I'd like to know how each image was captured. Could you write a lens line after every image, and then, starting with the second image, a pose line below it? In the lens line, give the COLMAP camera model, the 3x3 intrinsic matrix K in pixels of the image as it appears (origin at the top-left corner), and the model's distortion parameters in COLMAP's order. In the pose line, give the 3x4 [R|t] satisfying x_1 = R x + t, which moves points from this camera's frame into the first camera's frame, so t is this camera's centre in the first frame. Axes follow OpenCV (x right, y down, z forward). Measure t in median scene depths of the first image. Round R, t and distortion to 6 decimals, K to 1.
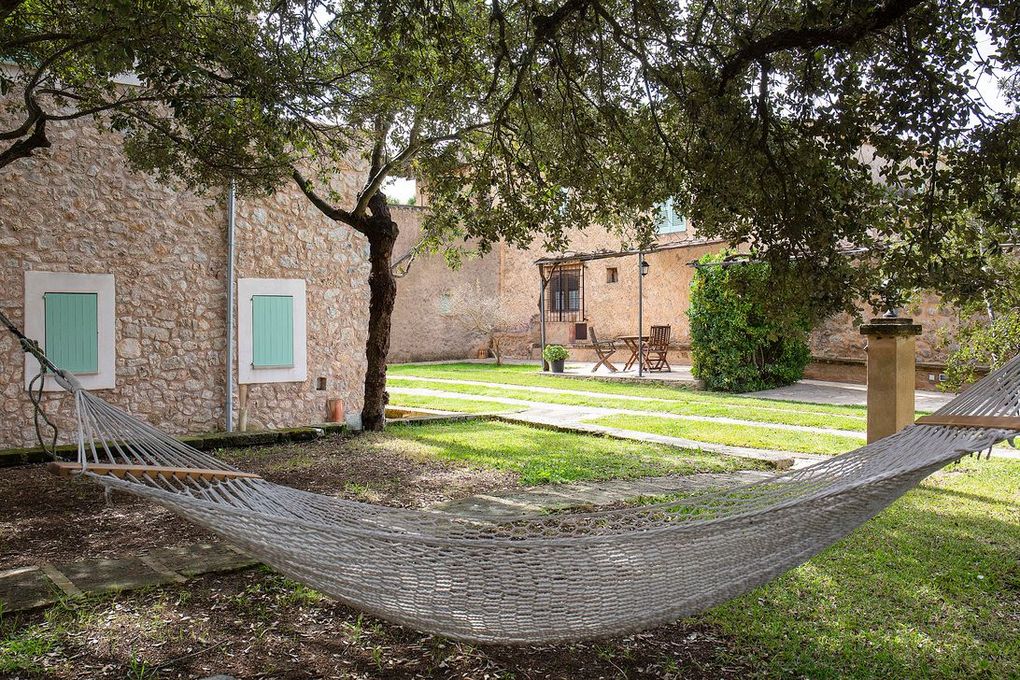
lens RADIAL K [[1328.2, 0, 510.4], [0, 1328.2, 339.4], [0, 0, 1]] dist [0.016928, 0.000000]
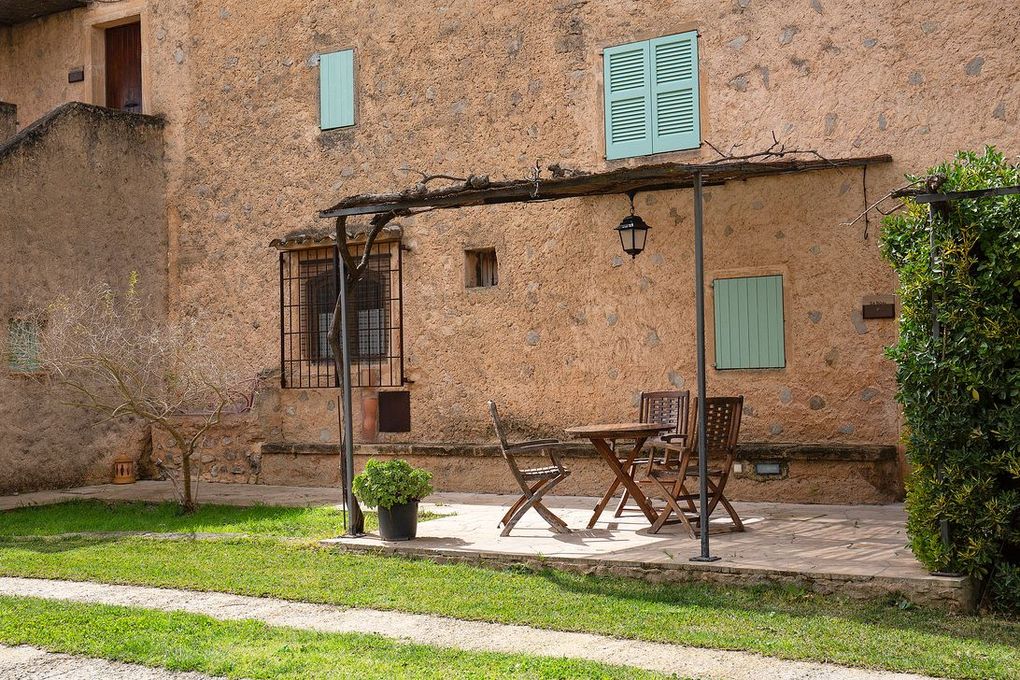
lens RADIAL K [[1328.2, 0, 509.5], [0, 1328.2, 345.7], [0, 0, 1]] dist [0.016928, 0.000000]
pose [[0.948167, -0.002813, 0.317759, -0.039965], [0.016045, 0.999109, -0.039033, -0.009579], [-0.317366, 0.042109, 0.947368, 0.615768]]
